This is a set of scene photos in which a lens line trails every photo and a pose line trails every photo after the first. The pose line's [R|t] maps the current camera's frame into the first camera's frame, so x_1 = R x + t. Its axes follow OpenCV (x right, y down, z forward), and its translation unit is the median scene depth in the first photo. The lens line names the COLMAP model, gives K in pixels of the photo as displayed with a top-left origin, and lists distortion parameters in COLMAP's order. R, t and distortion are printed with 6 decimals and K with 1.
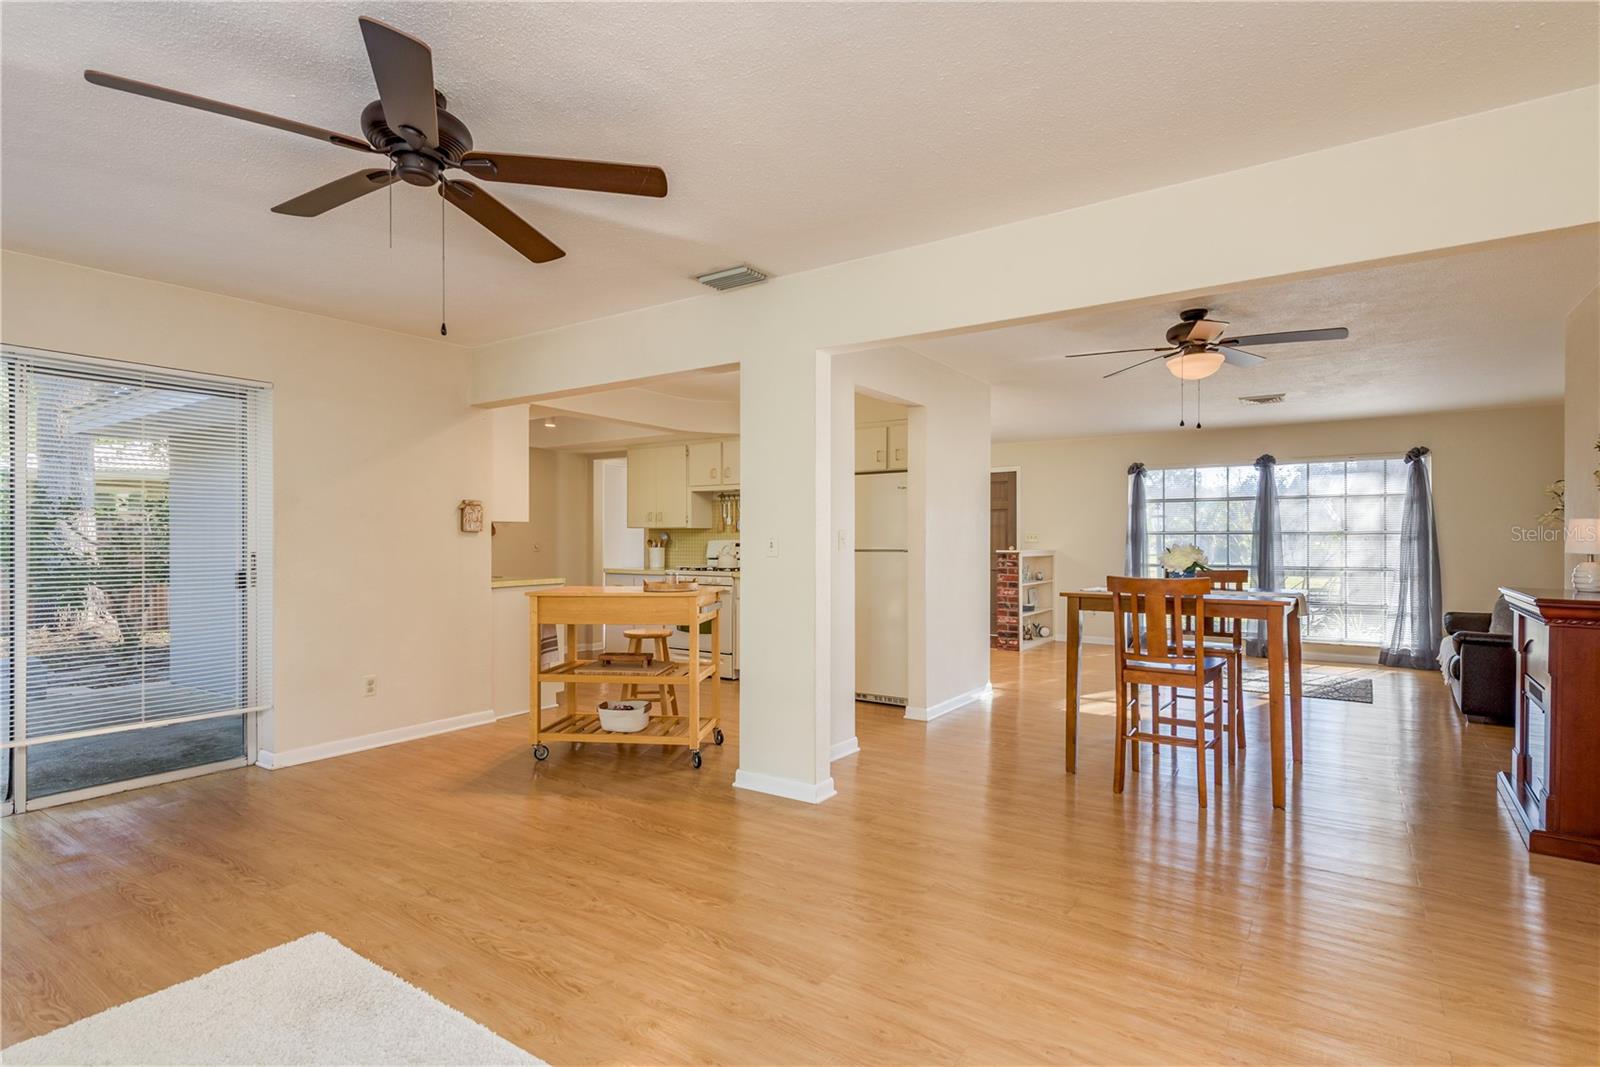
lens RADIAL K [[787.6, 0, 804.7], [0, 787.6, 539.0], [0, 0, 1]] dist [0.005346, -0.002516]
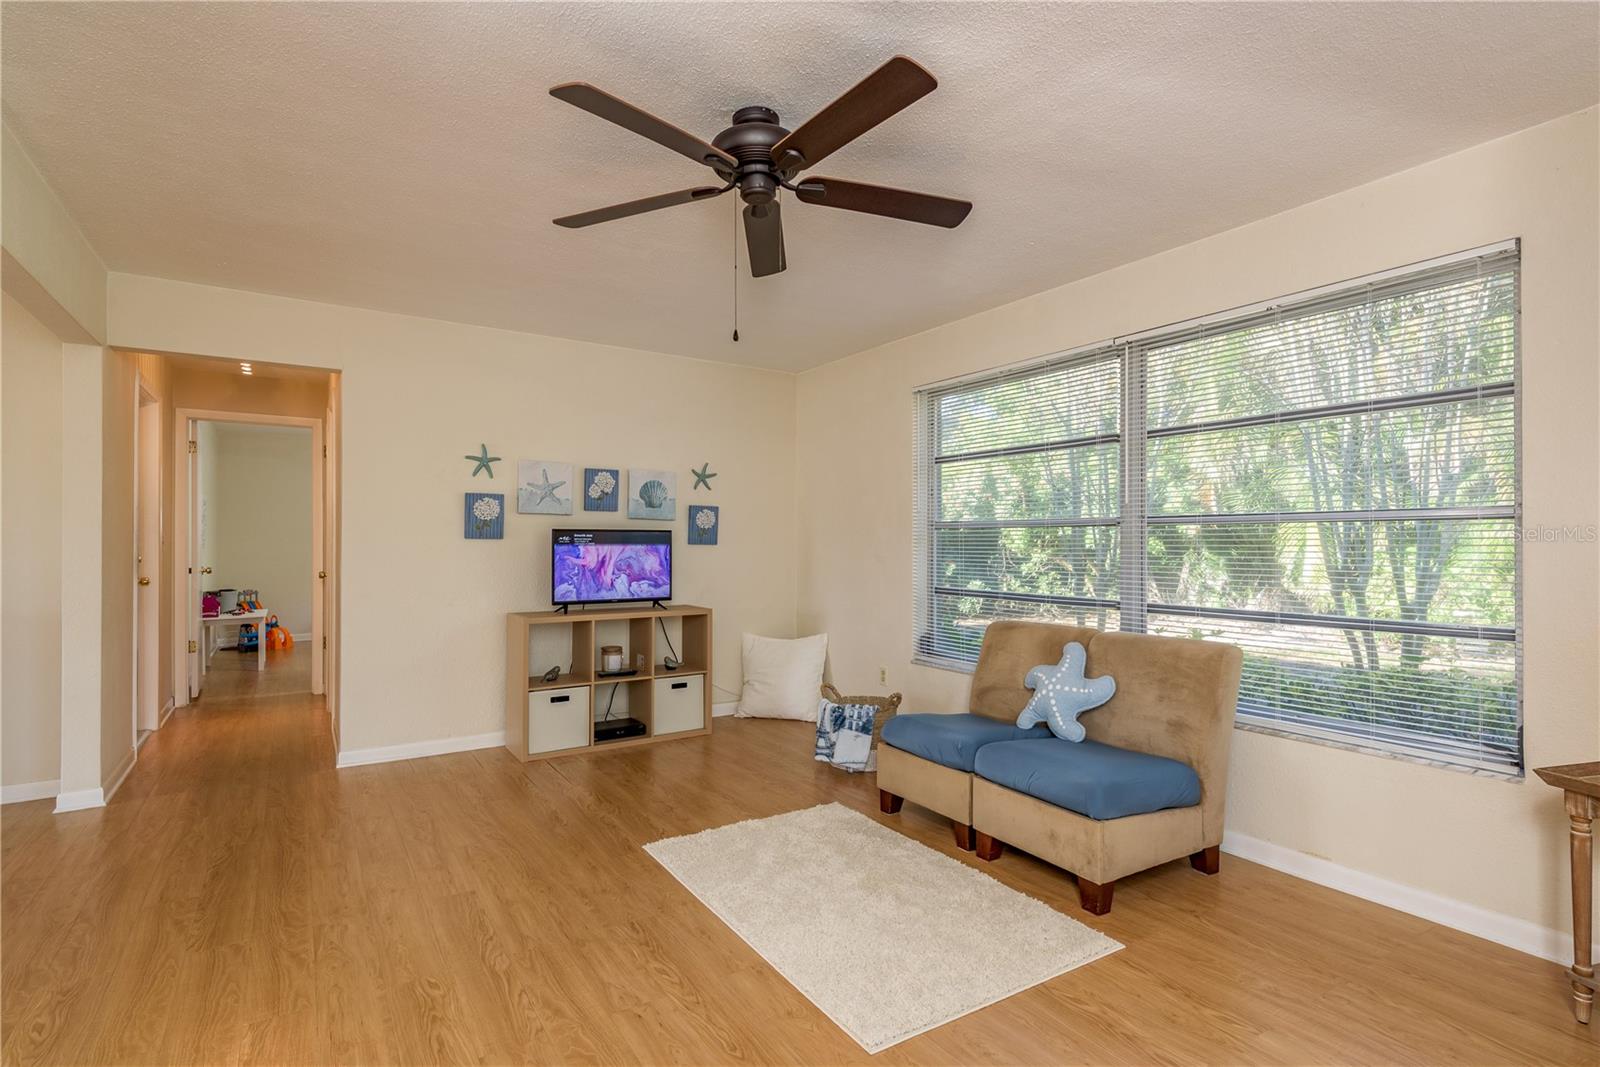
lens RADIAL K [[787.6, 0, 797.7], [0, 787.6, 534.3], [0, 0, 1]] dist [0.005346, -0.002516]
pose [[-0.917038, -0.000398, 0.398799, -0.741412], [-0.004226, 0.999953, -0.008721, 0.003521], [-0.398777, -0.009683, -0.916997, 1.505045]]
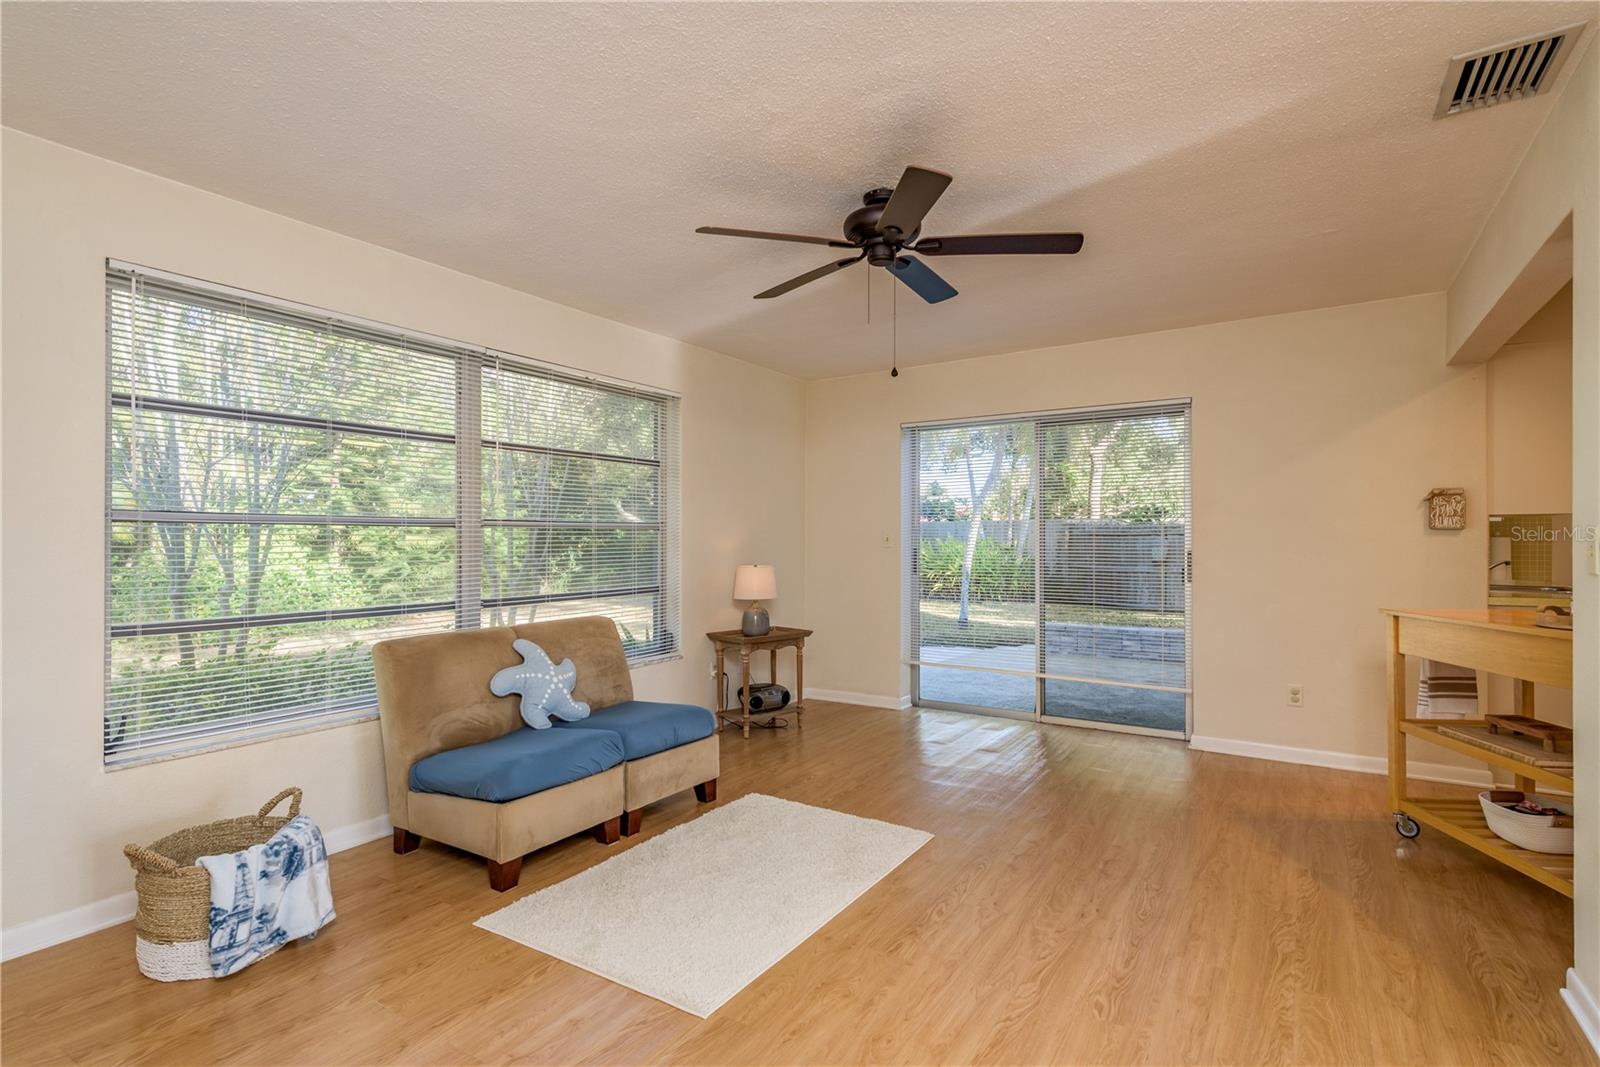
lens RADIAL K [[787.6, 0, 799.2], [0, 787.6, 537.3], [0, 0, 1]] dist [0.005346, -0.002516]
pose [[0.024626, -0.003450, -0.999691, 0.618111], [0.002495, 0.999991, -0.003389, -0.000890], [0.999694, -0.002411, 0.024634, 0.643403]]
